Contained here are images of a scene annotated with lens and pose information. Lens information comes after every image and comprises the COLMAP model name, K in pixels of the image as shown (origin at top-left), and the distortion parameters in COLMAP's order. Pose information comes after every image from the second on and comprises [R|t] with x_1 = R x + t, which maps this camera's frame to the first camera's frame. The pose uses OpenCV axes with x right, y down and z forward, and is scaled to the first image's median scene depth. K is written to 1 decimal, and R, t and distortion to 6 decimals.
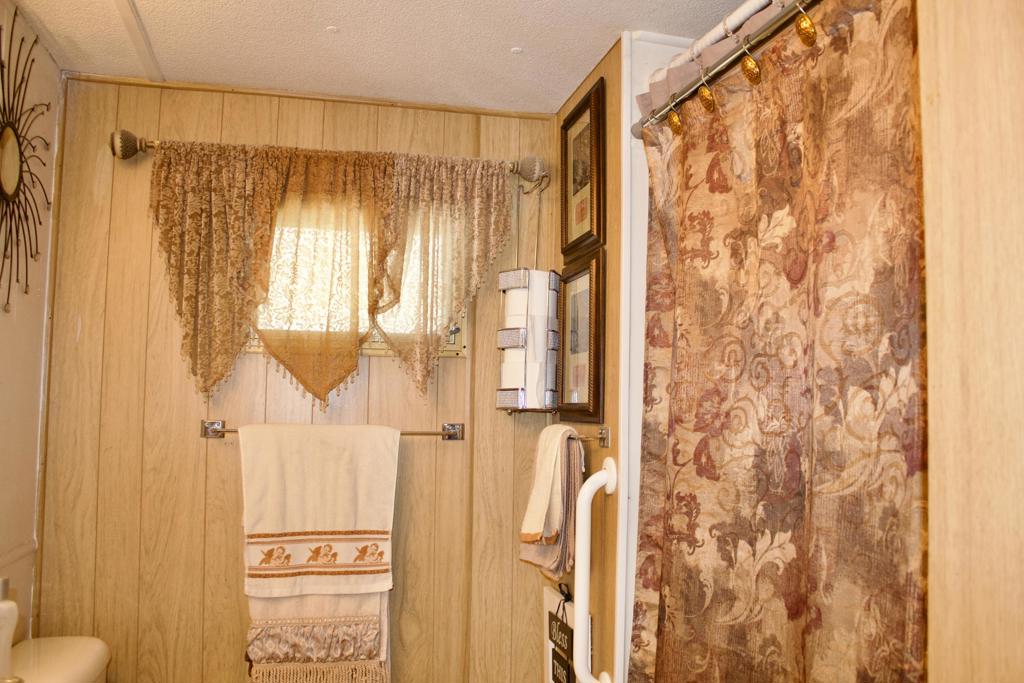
lens RADIAL K [[852.5, 0, 516.5], [0, 852.5, 346.5], [0, 0, 1]] dist [-0.171245, 0.154342]
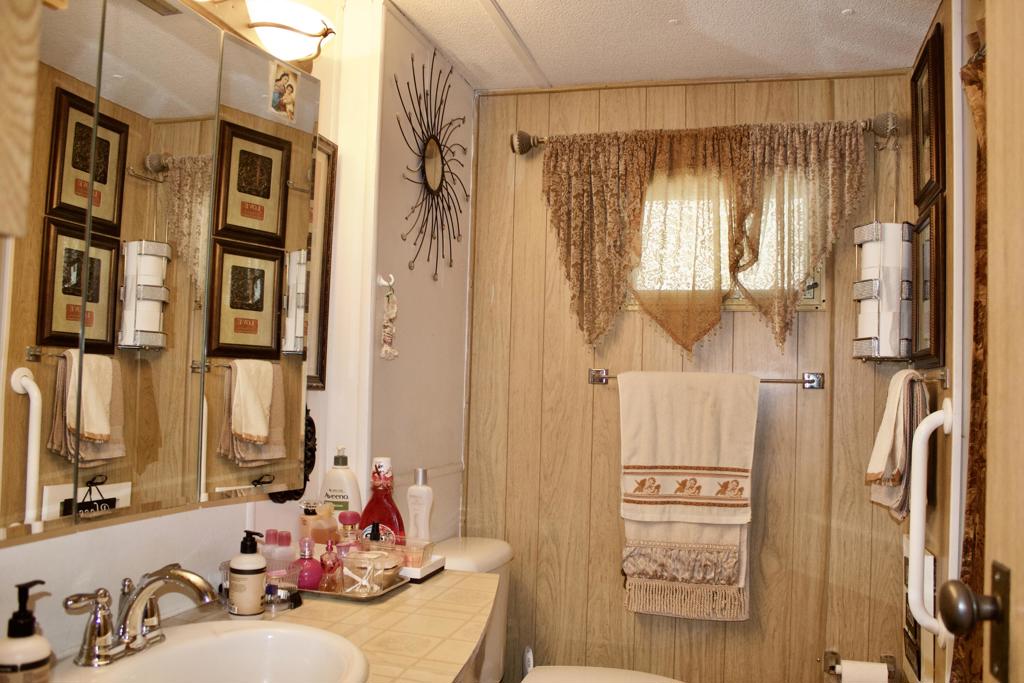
lens RADIAL K [[852.5, 0, 516.5], [0, 852.5, 346.5], [0, 0, 1]] dist [-0.171245, 0.154342]
pose [[0.868544, -0.011479, -0.495479, 0.130173], [0.019161, 0.999762, 0.010425, 0.042235], [0.495241, -0.018548, 0.868557, -0.096547]]
